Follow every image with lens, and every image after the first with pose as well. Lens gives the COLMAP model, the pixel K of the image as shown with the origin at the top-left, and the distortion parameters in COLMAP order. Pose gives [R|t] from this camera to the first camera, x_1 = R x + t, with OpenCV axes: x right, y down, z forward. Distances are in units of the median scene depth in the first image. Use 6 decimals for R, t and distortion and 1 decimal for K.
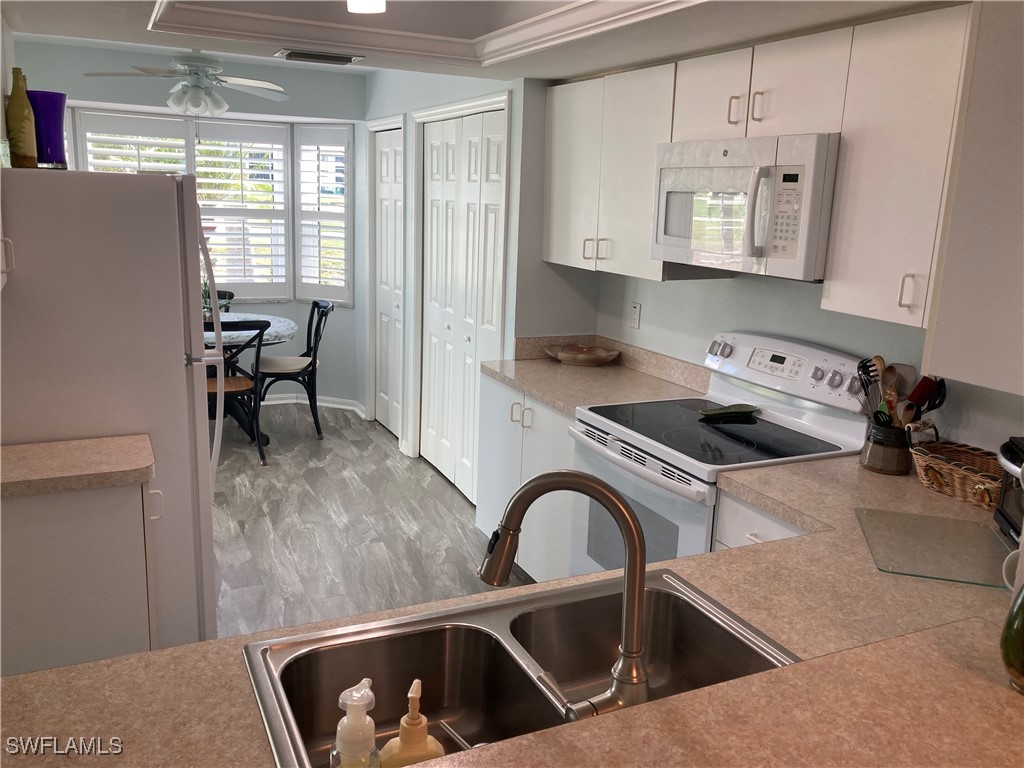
lens RADIAL K [[831.1, 0, 515.3], [0, 831.1, 381.3], [0, 0, 1]] dist [0.022218, -0.047390]
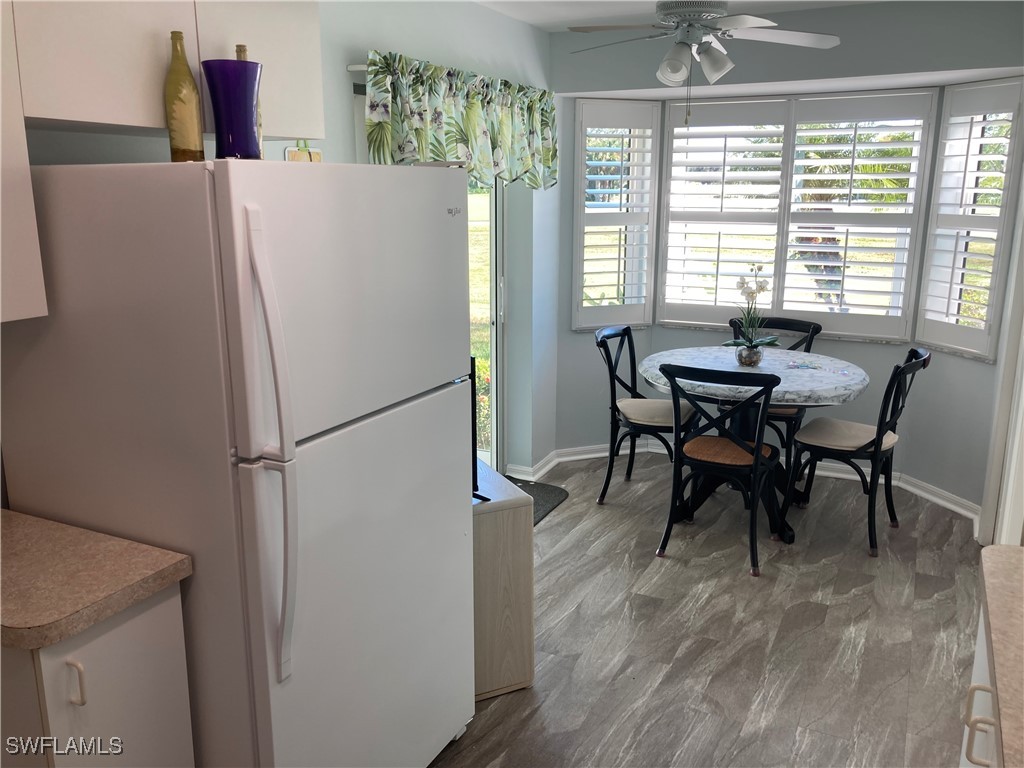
lens RADIAL K [[831.1, 0, 512.2], [0, 831.1, 386.2], [0, 0, 1]] dist [0.022218, -0.047390]
pose [[0.603937, 0.146683, -0.783418, 0.097296], [-0.147489, 0.986511, 0.071009, -0.071292], [0.783267, 0.072661, 0.617425, 0.356666]]
